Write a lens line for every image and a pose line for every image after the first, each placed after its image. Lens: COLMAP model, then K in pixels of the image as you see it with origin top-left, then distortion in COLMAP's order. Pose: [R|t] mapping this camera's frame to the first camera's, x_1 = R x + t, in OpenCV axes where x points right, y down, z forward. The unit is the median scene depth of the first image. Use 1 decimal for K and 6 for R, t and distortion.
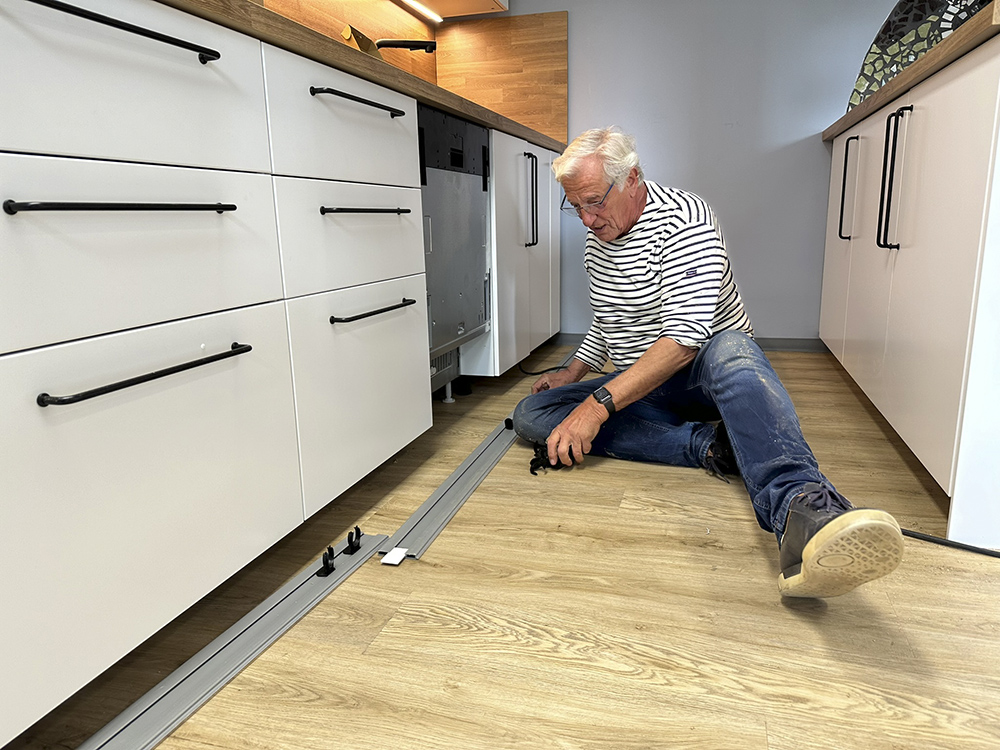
lens RADIAL K [[683.1, 0, 506.3], [0, 683.1, 379.0], [0, 0, 1]] dist [0.004302, -0.016524]
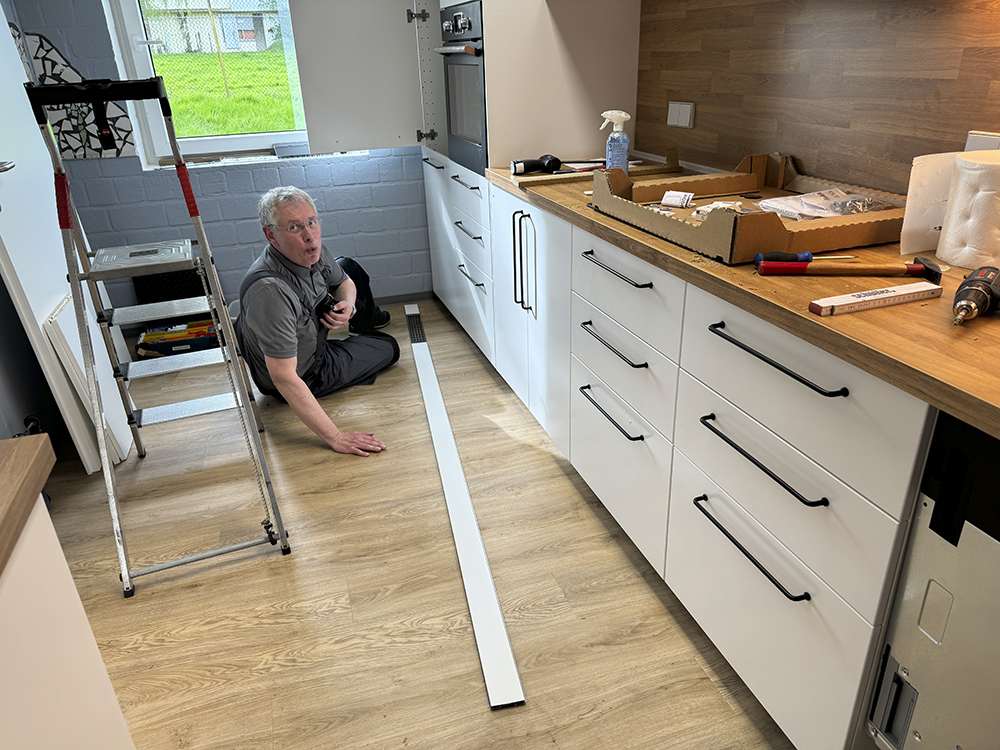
lens RADIAL K [[689.9, 0, 490.3], [0, 689.9, 375.2], [0, 0, 1]] dist [0.012979, -0.007579]
pose [[-0.830398, 0.282065, -0.480498, 0.514668], [-0.076663, 0.796344, 0.599965, -0.864908], [0.551871, 0.535046, -0.639659, 1.341826]]
